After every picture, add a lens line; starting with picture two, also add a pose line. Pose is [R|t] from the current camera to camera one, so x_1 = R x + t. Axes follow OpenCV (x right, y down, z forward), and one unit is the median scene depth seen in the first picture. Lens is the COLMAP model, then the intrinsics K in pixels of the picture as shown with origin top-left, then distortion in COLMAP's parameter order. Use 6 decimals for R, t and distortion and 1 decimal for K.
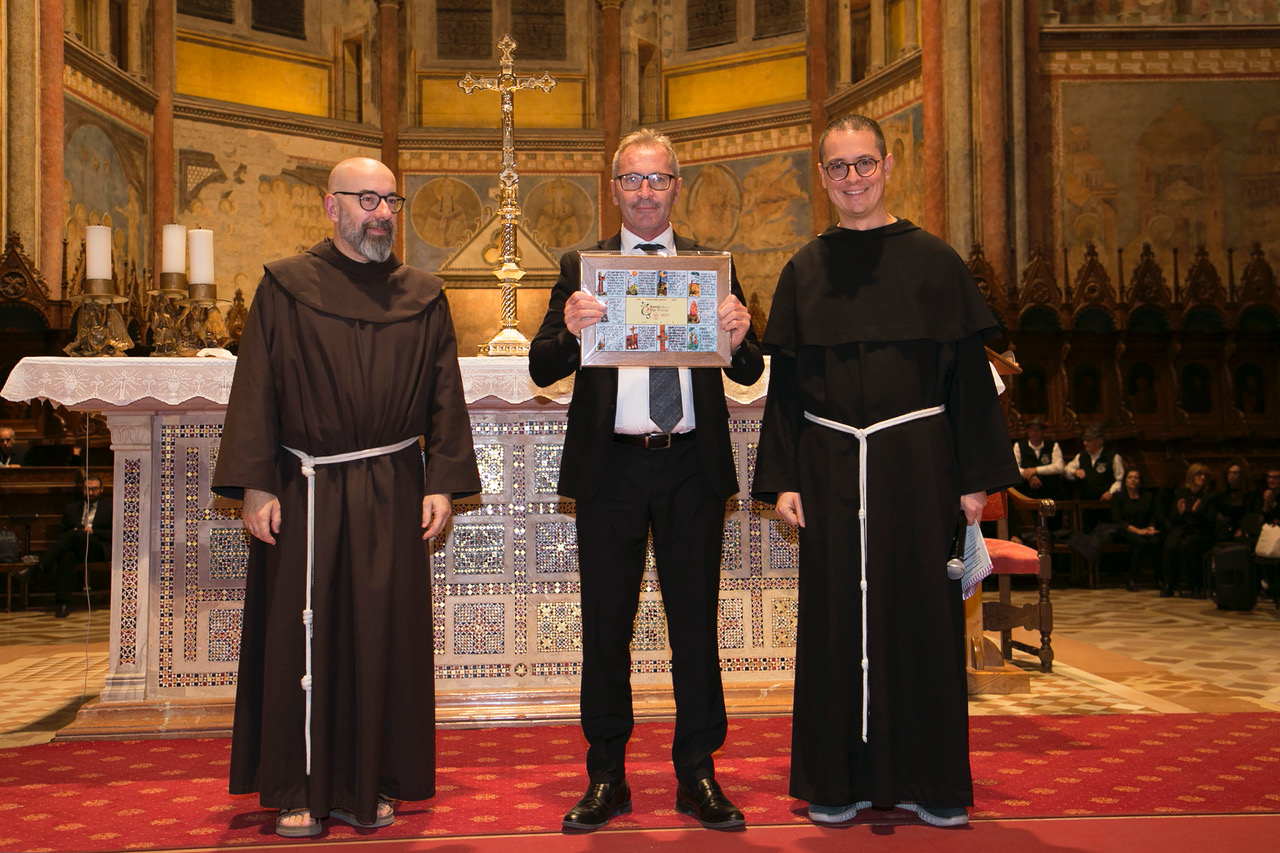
lens RADIAL K [[1479.4, 0, 638.0], [0, 1479.4, 376.7], [0, 0, 1]] dist [0.108719, 0.000000]
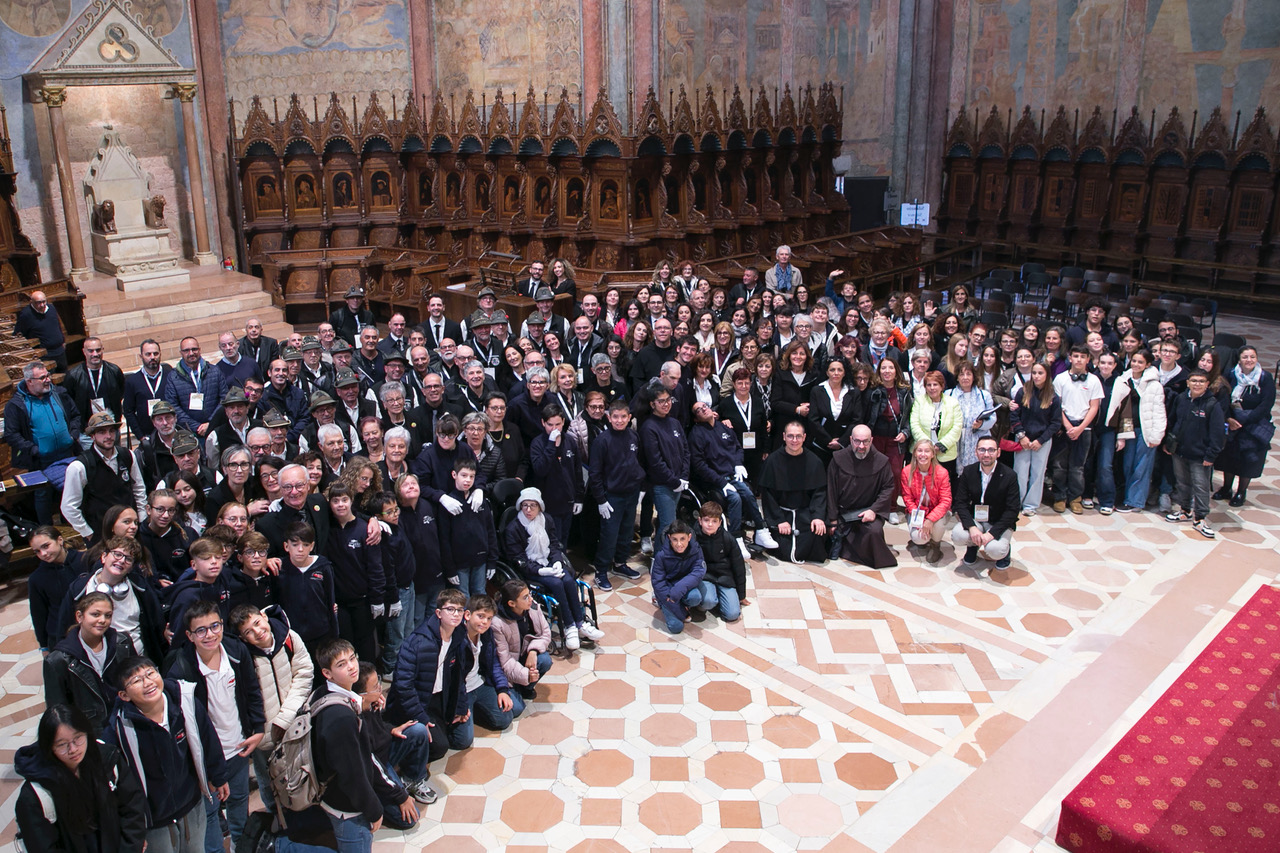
lens RADIAL K [[1022.8, 0, 599.8], [0, 1022.8, 372.9], [0, 0, 1]] dist [-0.072196, 0.047143]
pose [[0.799203, -0.166826, 0.577446, -0.266884], [-0.024972, 0.950666, 0.309211, -0.095275], [-0.600542, -0.261542, 0.755609, 0.235367]]
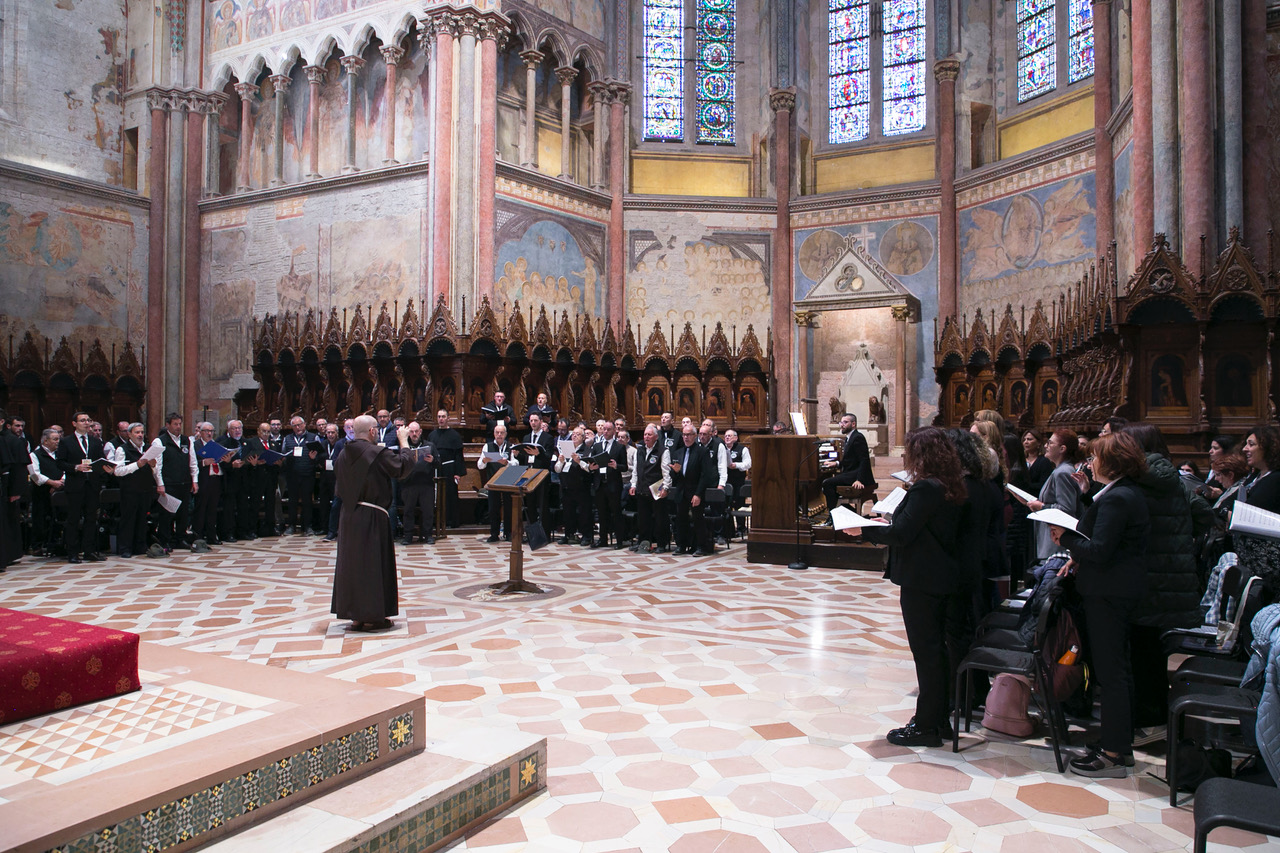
lens RADIAL K [[899.7, 0, 647.7], [0, 899.7, 425.4], [0, 0, 1]] dist [-0.068824, 0.046408]
pose [[0.828514, 0.009909, -0.559881, 0.210504], [0.020610, 0.998626, 0.048172, 0.001592], [0.559589, -0.051450, 0.827172, 0.241624]]
